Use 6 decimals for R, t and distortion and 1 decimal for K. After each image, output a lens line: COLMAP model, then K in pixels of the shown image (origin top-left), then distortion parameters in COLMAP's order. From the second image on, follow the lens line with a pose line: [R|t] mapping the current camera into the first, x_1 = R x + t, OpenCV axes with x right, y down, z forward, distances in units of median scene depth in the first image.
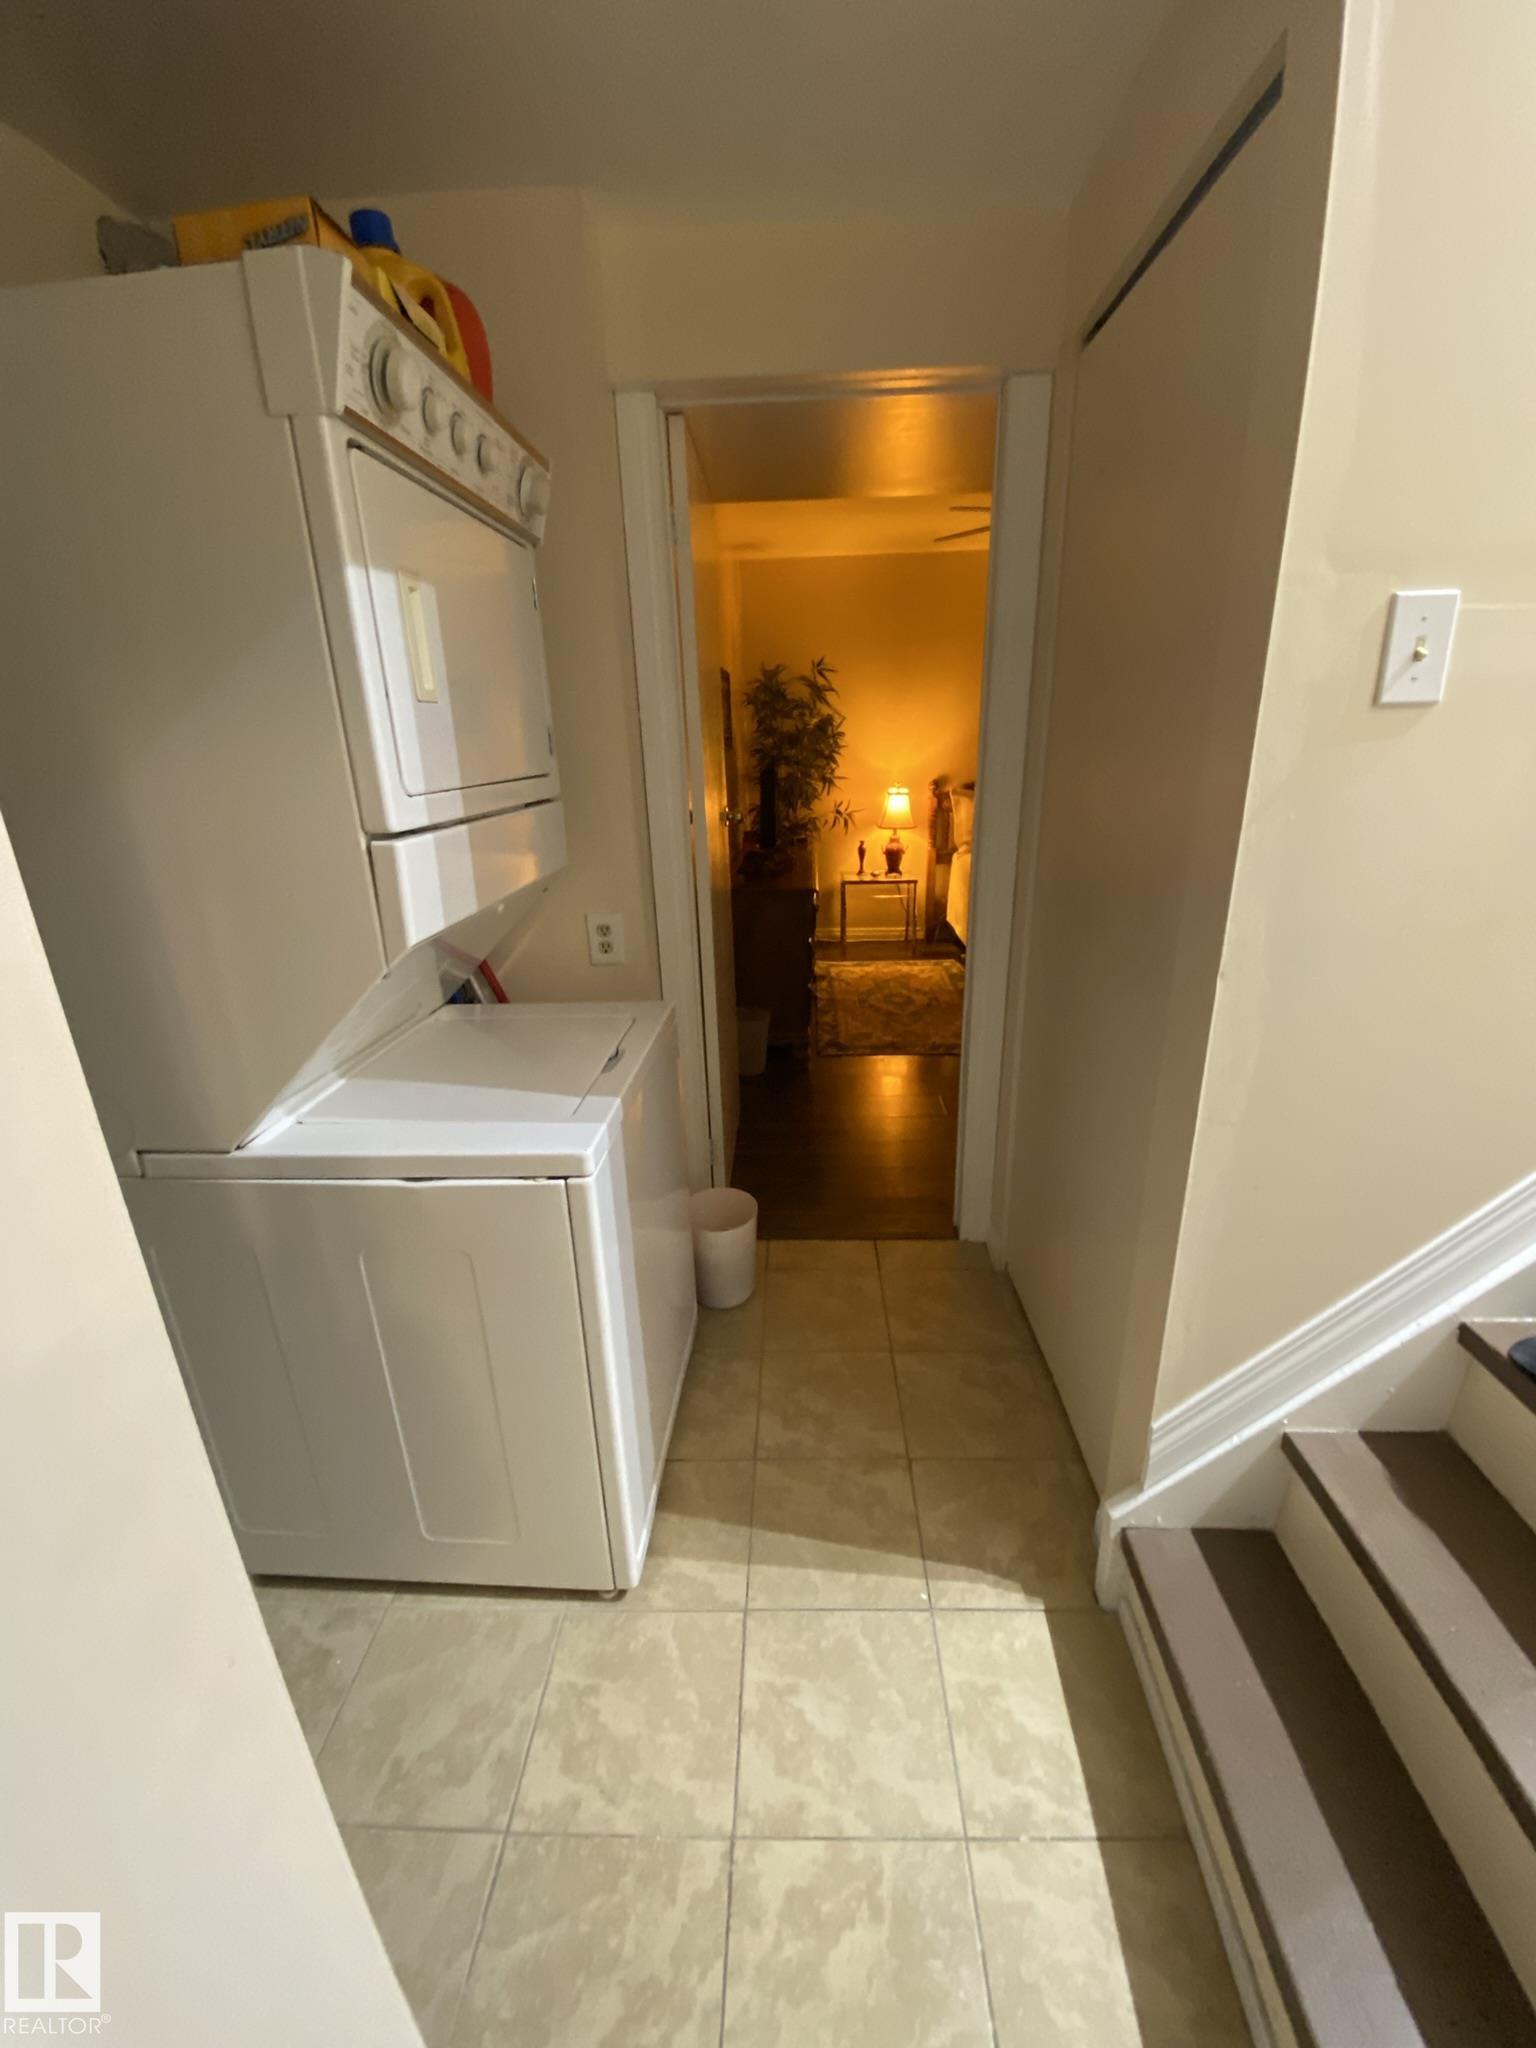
lens RADIAL K [[831.2, 0, 766.8], [0, 831.2, 1021.8], [0, 0, 1]] dist [0.022990, -0.022009]
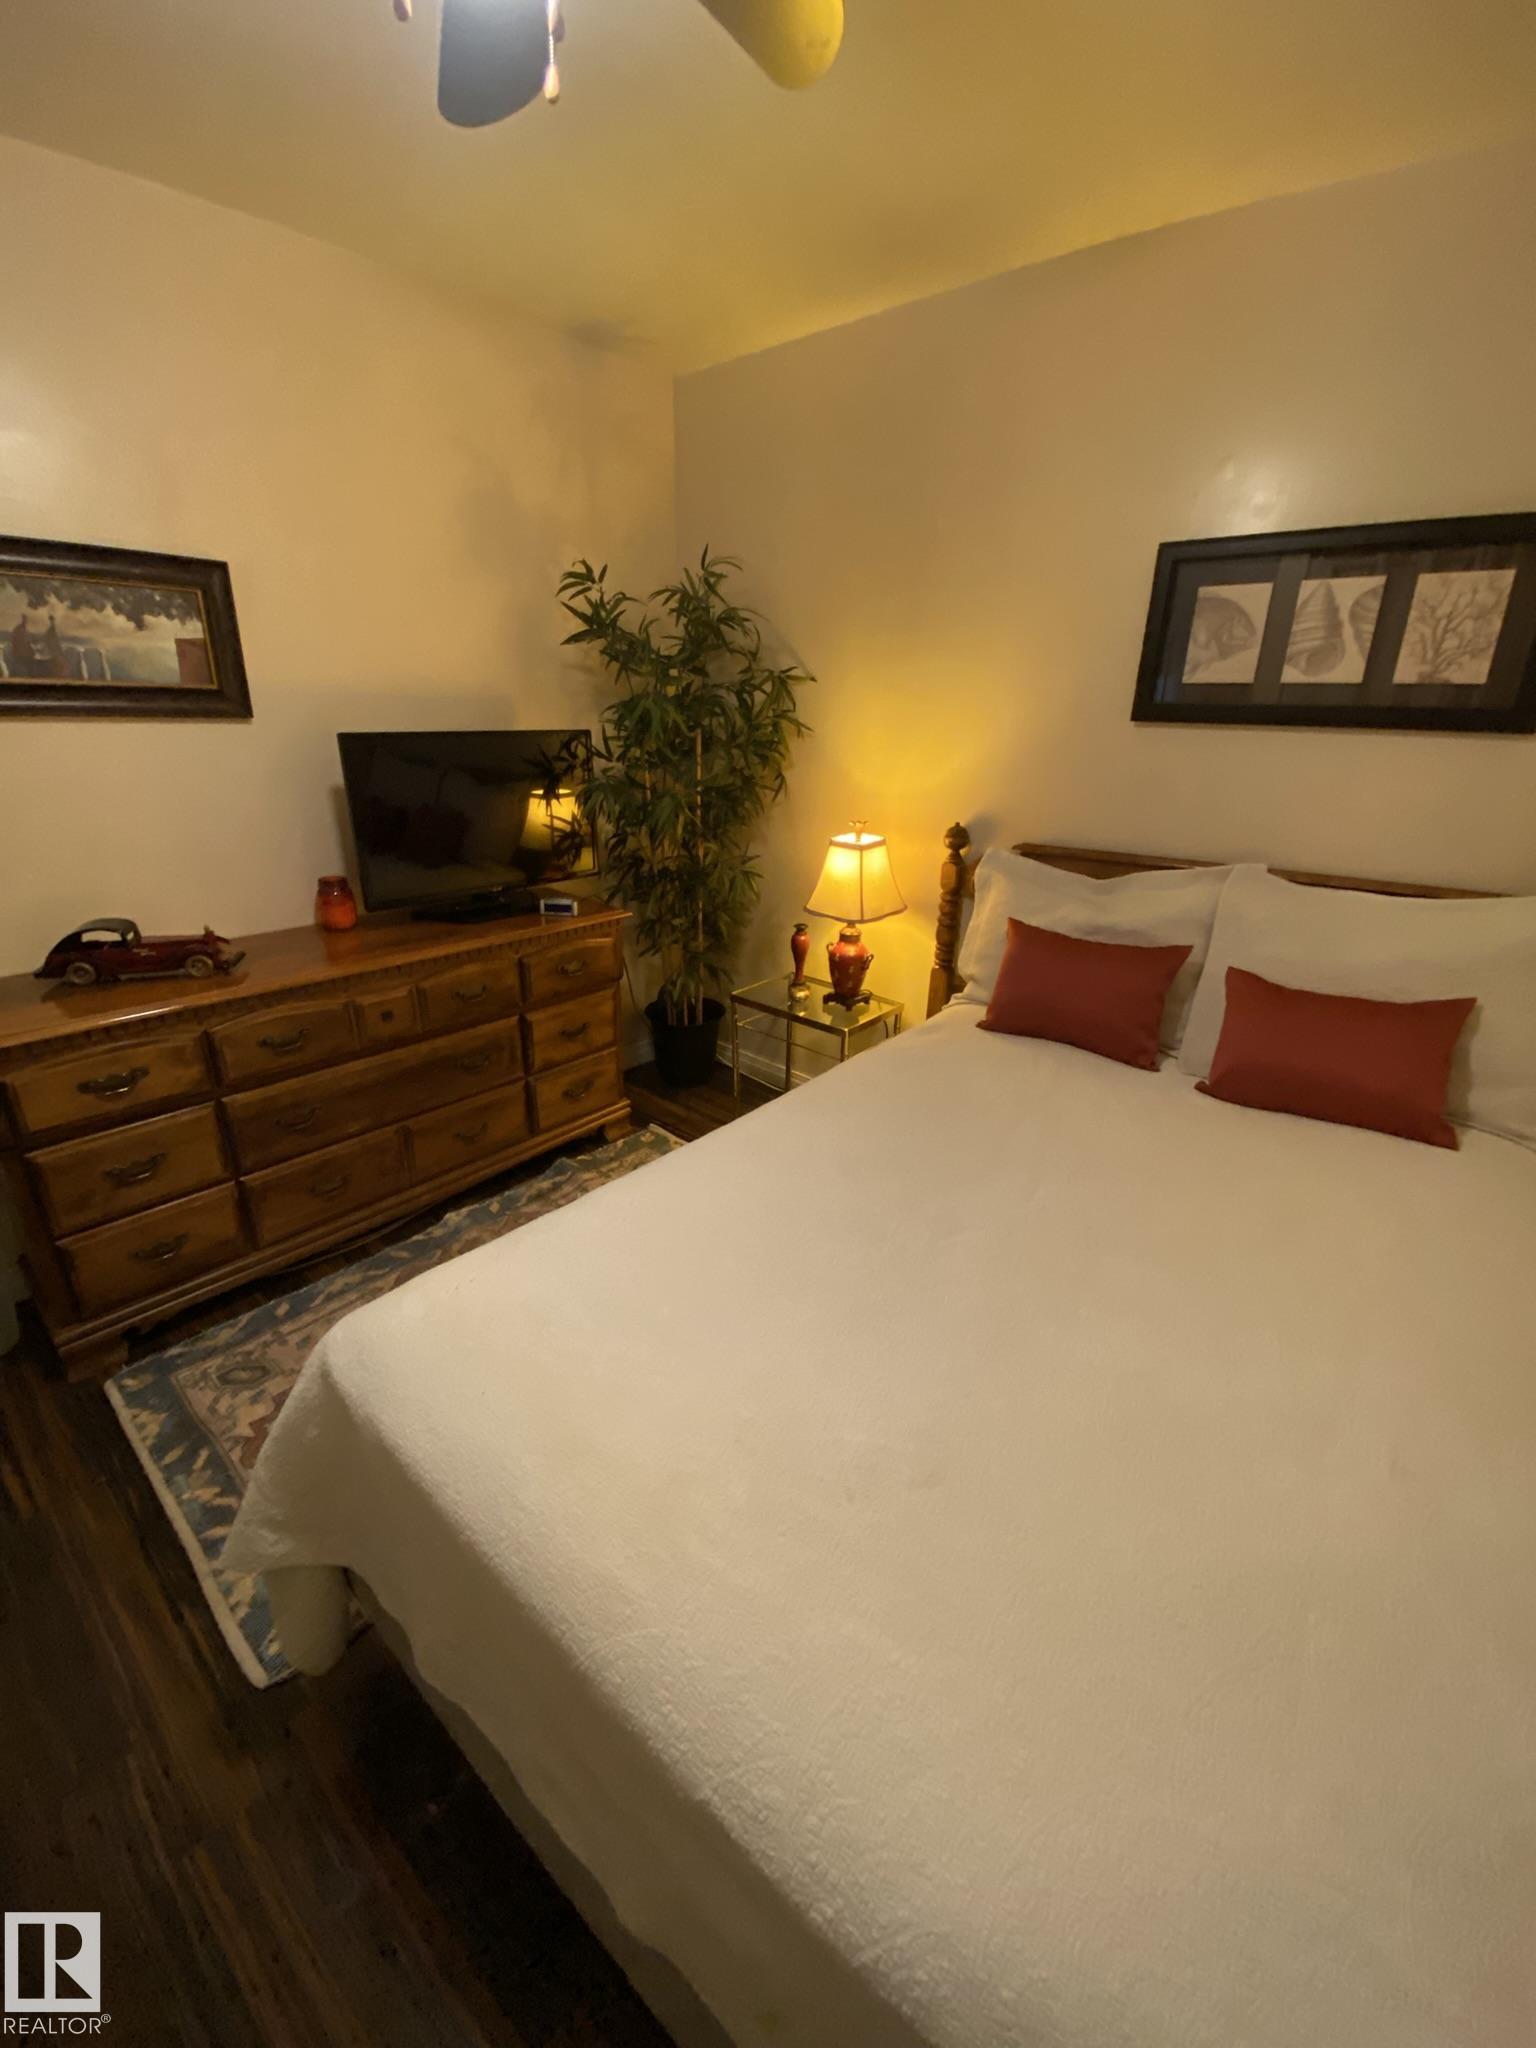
lens RADIAL K [[821.7, 0, 773.1], [0, 821.7, 1028.1], [0, 0, 1]] dist [0.038719, -0.036704]
pose [[0.780140, 0.265076, -0.566671, 0.409364], [-0.250057, 0.962418, 0.105942, -0.211854], [0.573457, 0.059050, 0.817105, 0.600147]]
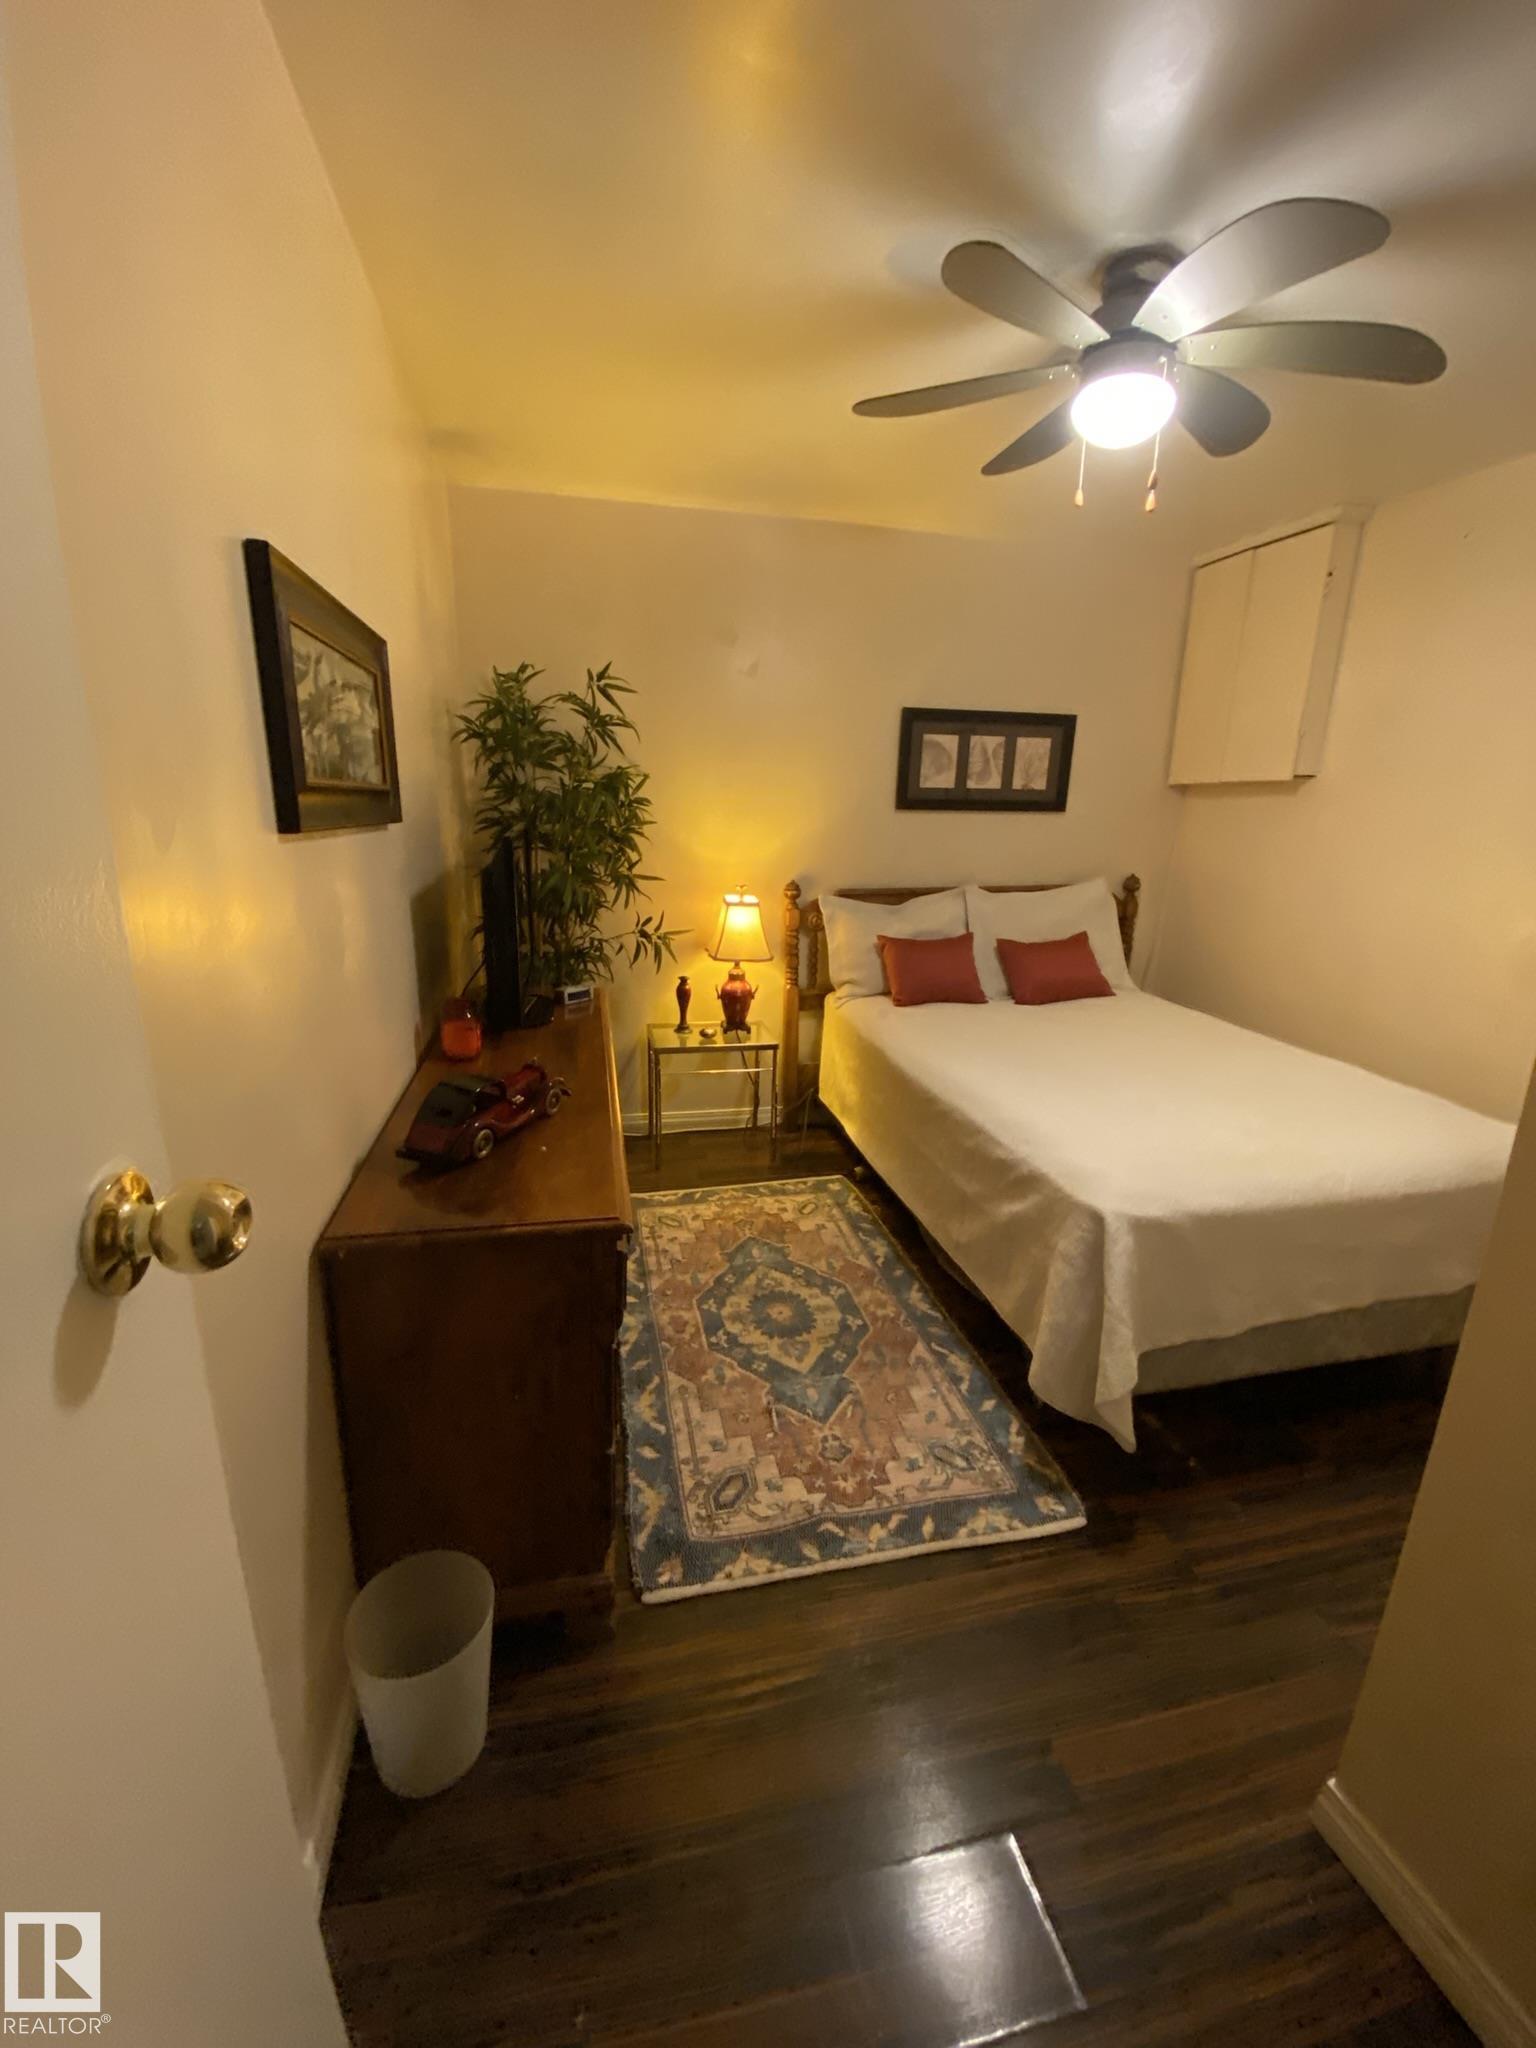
lens RADIAL K [[821.7, 0, 773.1], [0, 821.7, 1028.1], [0, 0, 1]] dist [0.038719, -0.036704]
pose [[0.964273, -0.023234, 0.263888, 0.020672], [0.042844, 0.996710, -0.068803, -0.142900], [-0.261421, 0.077651, 0.962096, 0.431648]]
